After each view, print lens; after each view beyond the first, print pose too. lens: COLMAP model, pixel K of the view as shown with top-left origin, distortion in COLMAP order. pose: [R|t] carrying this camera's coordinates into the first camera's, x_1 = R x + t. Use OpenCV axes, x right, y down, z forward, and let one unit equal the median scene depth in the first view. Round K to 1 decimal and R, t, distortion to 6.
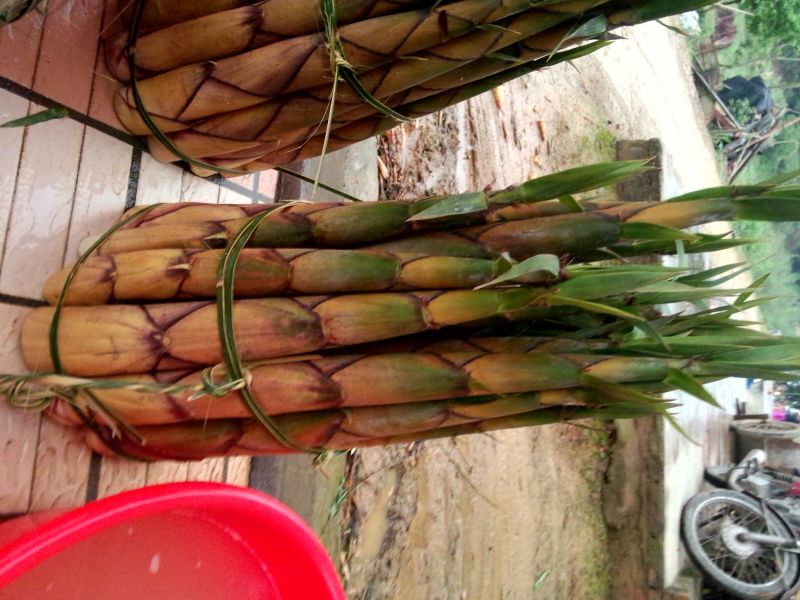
lens RADIAL K [[645.7, 0, 400.0], [0, 645.7, 300.0], [0, 0, 1]] dist [0.011843, 0.003237]
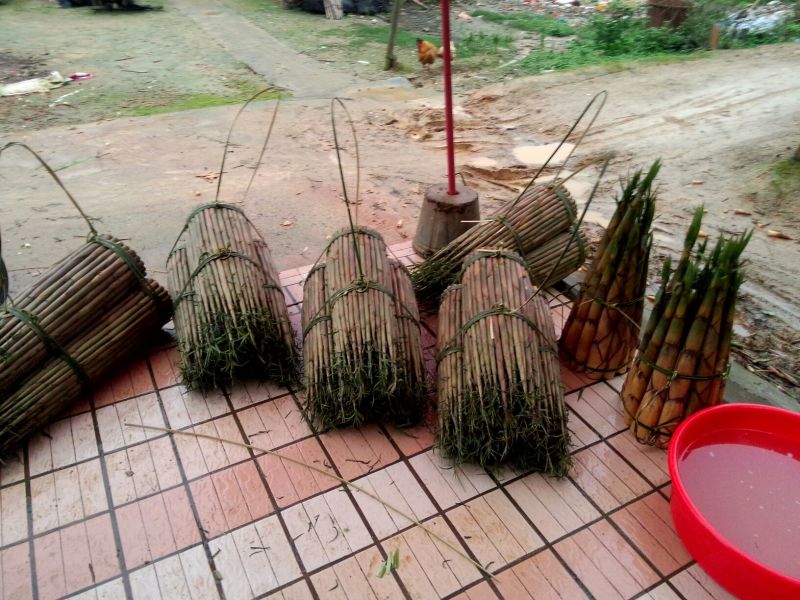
lens RADIAL K [[645.7, 0, 400.0], [0, 645.7, 300.0], [0, 0, 1]] dist [0.011843, 0.003237]
pose [[0.451693, -0.862501, -0.228181, 0.168364], [0.626854, 0.488800, -0.606736, 0.841106], [0.634845, 0.131022, 0.761450, -1.992750]]
